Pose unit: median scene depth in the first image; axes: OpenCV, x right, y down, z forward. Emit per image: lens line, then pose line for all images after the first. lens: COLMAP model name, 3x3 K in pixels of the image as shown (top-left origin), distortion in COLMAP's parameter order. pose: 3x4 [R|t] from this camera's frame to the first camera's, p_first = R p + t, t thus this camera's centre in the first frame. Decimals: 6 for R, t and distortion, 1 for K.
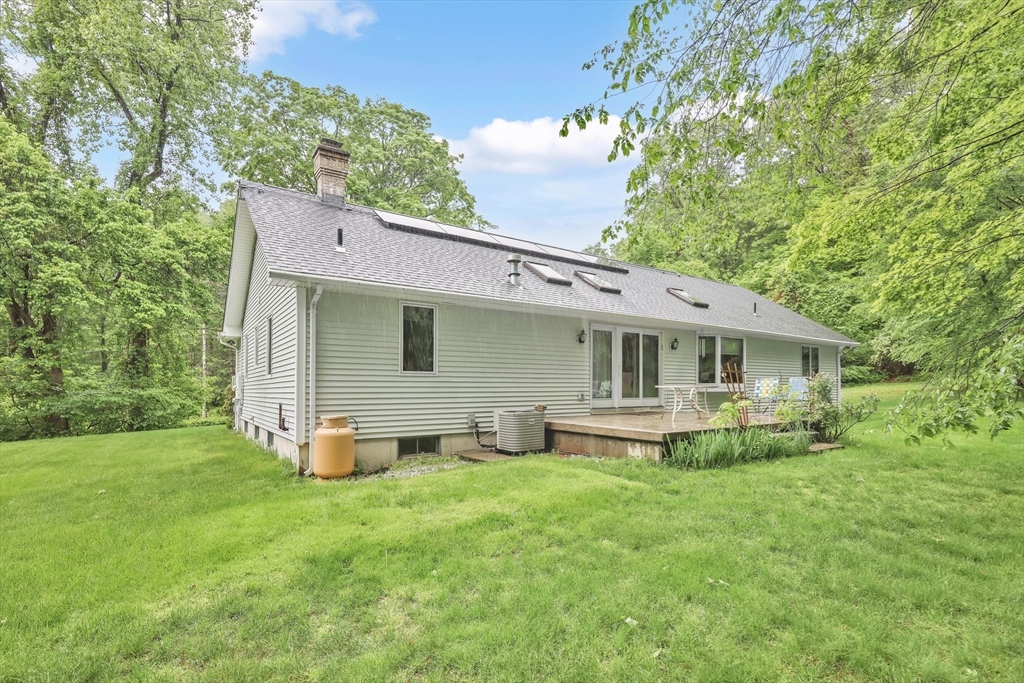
lens RADIAL K [[484.5, 0, 512.0], [0, 484.5, 341.5], [0, 0, 1]] dist [-0.002673, -0.000237]
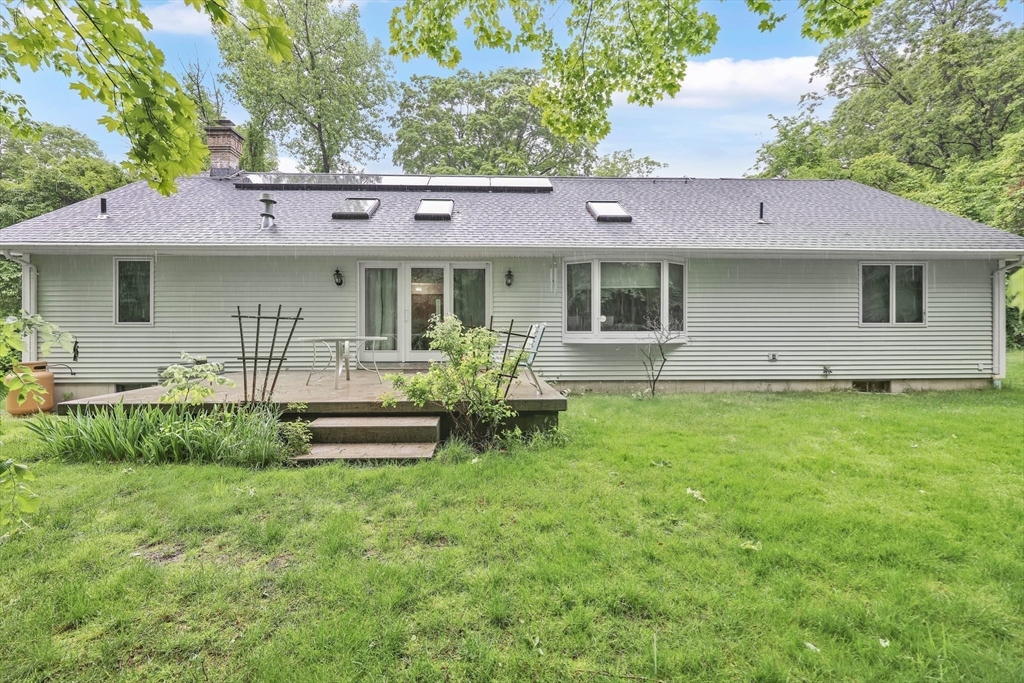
lens RADIAL K [[399.4, 0, 512.0], [0, 399.4, 341.5], [0, 0, 1]] dist [0.000820, 0.000026]
pose [[0.844105, 0.009296, -0.536097, 0.761086], [0.051281, 0.993867, 0.097977, 0.047235], [0.533719, -0.110194, 0.838452, 0.557447]]
